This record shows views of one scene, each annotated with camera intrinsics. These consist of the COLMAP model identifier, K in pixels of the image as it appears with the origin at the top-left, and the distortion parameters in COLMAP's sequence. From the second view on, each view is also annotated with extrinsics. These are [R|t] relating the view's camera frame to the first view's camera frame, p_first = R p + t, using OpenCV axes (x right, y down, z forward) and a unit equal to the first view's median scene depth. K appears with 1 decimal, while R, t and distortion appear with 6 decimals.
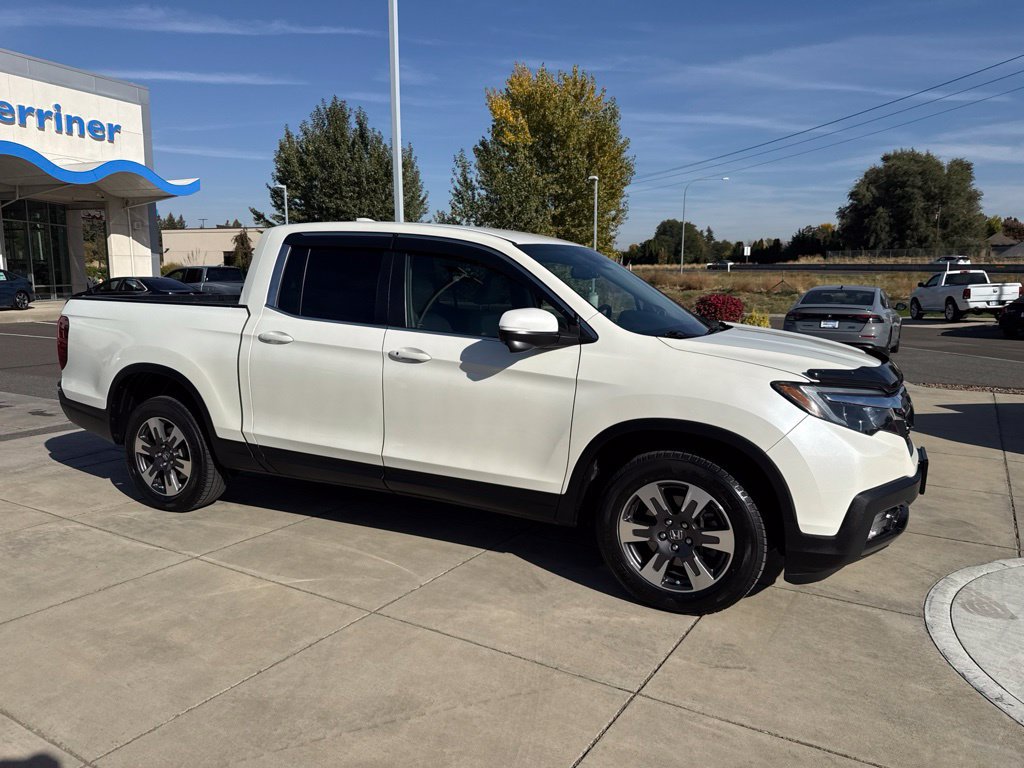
lens RADIAL K [[720.0, 0, 516.4], [0, 720.0, 393.3], [0, 0, 1]] dist [0.033977, -0.048957]
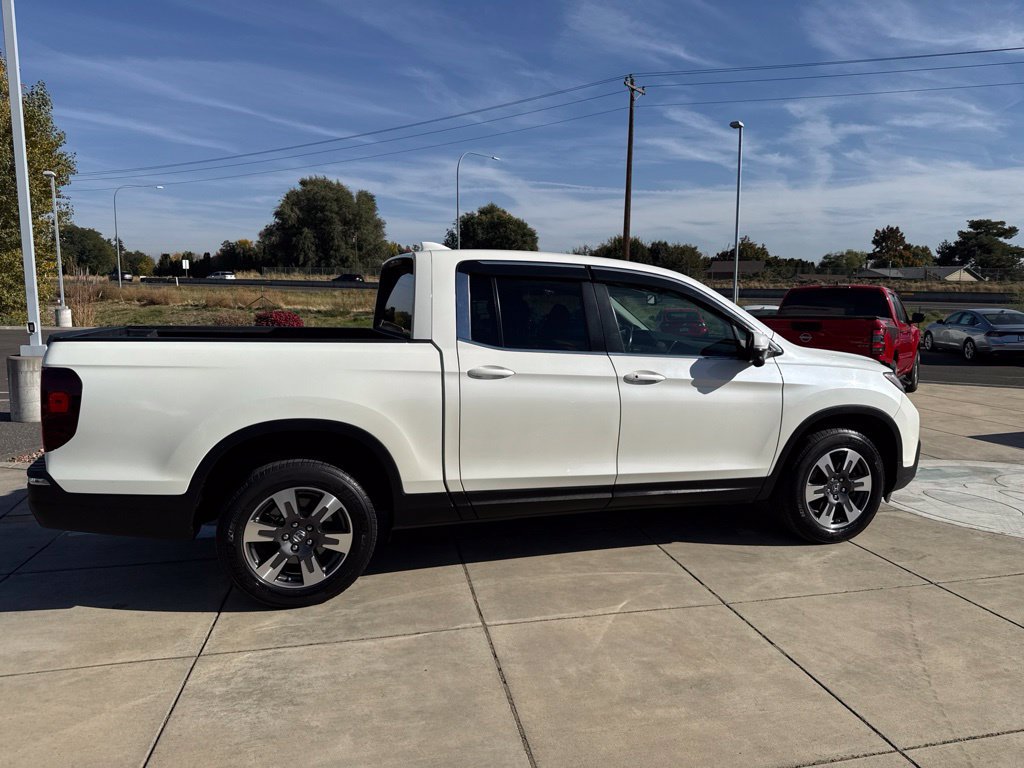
lens RADIAL K [[720.0, 0, 517.2], [0, 720.0, 393.9], [0, 0, 1]] dist [0.033977, -0.048957]
pose [[0.725800, -0.091717, 0.681764, -0.964511], [0.104366, 0.994281, 0.022652, -0.067695], [-0.679943, 0.054713, 0.731221, 0.310147]]
